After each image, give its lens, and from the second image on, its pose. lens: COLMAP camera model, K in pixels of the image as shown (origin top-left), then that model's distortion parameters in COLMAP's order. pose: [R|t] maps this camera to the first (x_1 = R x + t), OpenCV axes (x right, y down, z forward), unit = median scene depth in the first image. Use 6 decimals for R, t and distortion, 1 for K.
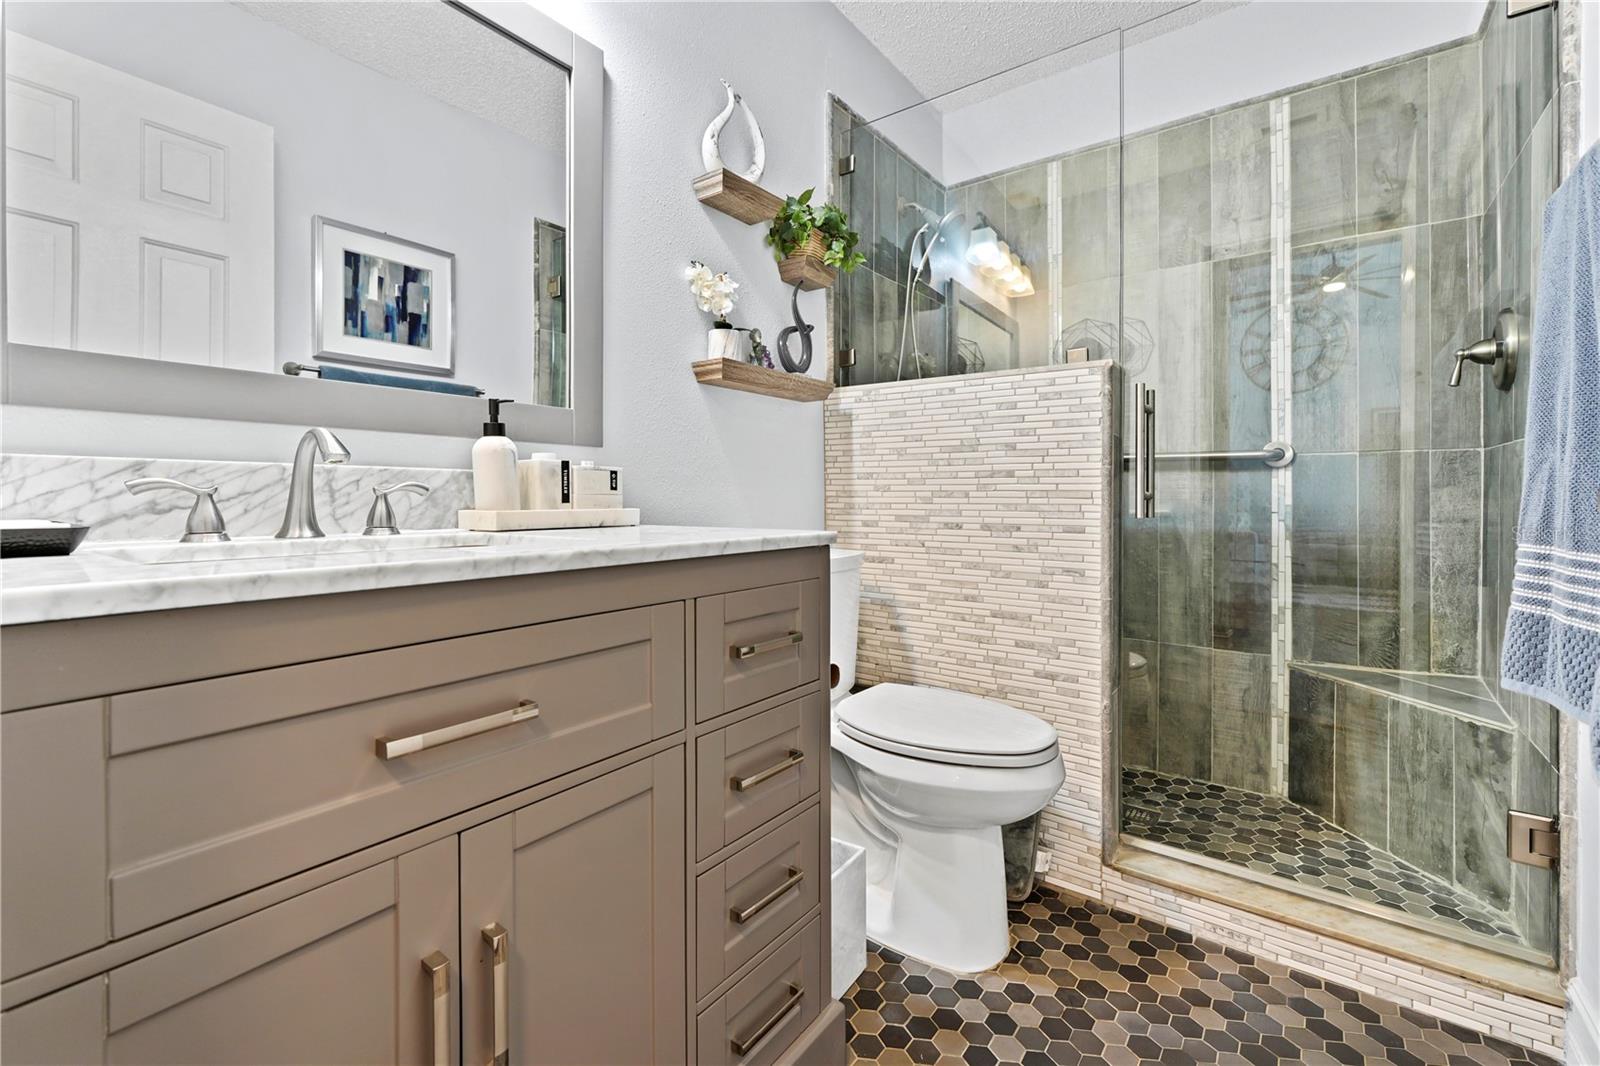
lens RADIAL K [[680.2, 0, 805.0], [0, 680.2, 501.0], [0, 0, 1]] dist [-0.001235, -0.000053]
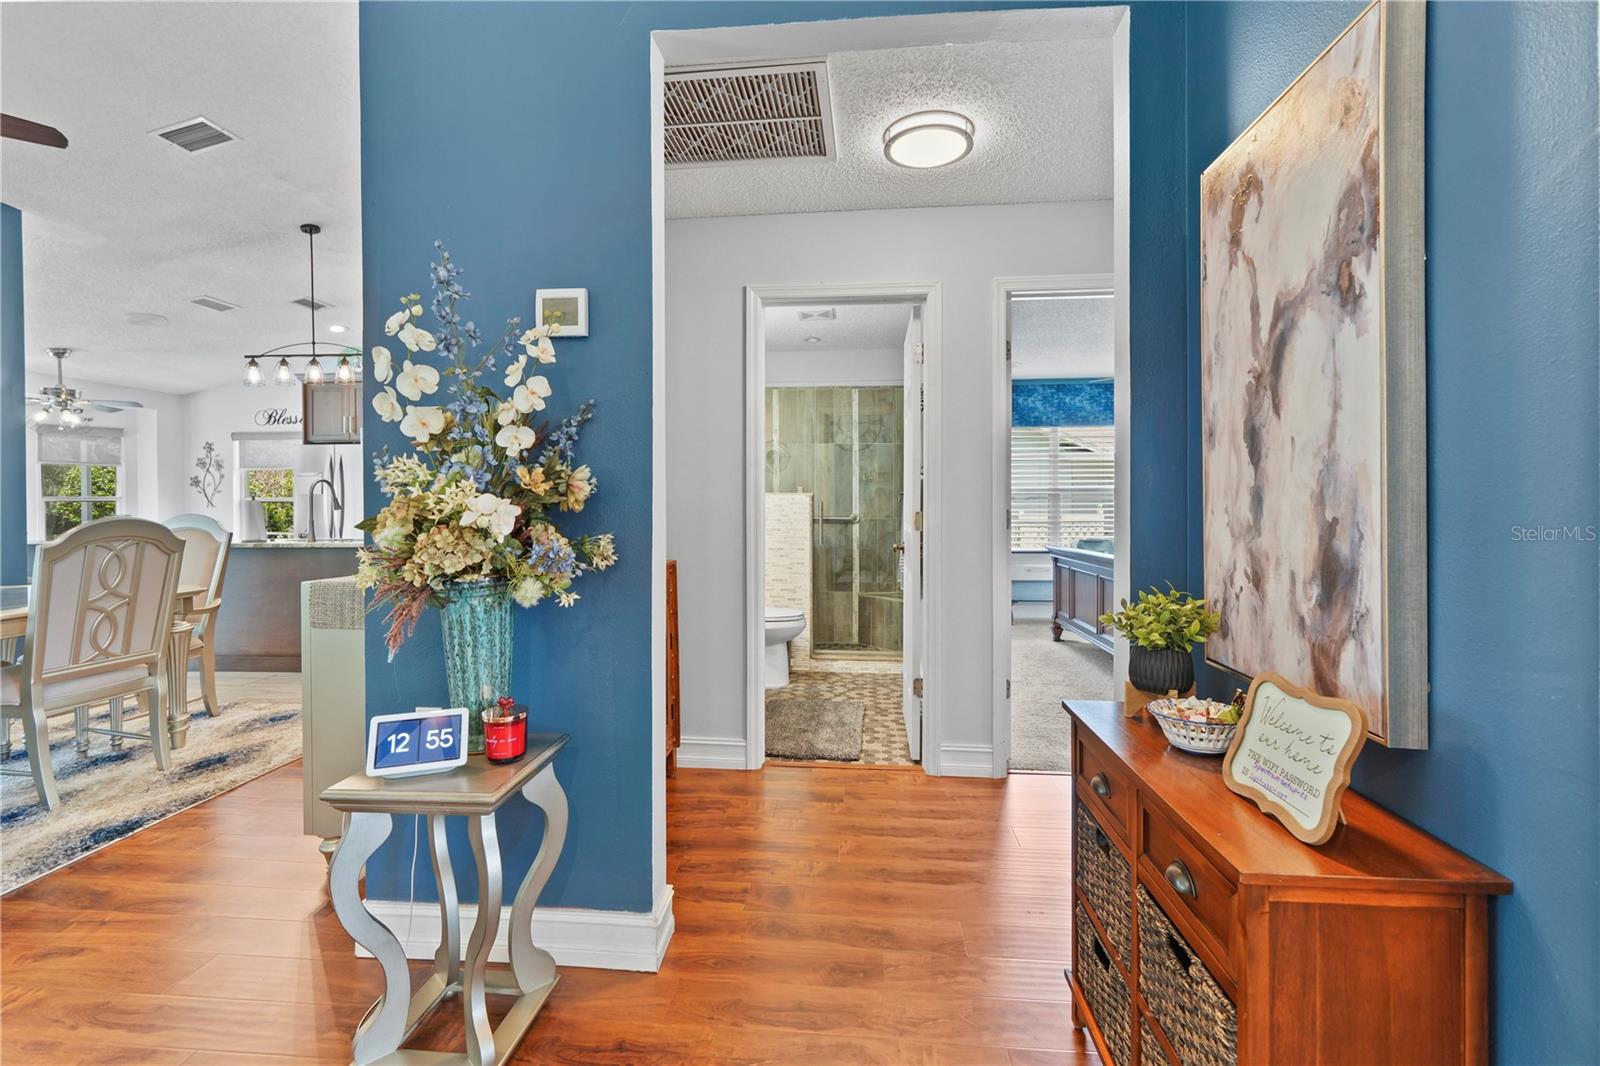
lens RADIAL K [[682.8, 0, 806.3], [0, 682.8, 512.7], [0, 0, 1]] dist [0.000573, 0.000155]
pose [[0.848921, -0.004949, 0.528496, -1.140611], [0.003006, 0.999985, 0.004535, -0.128206], [-0.528511, -0.002261, 0.848924, -1.520974]]
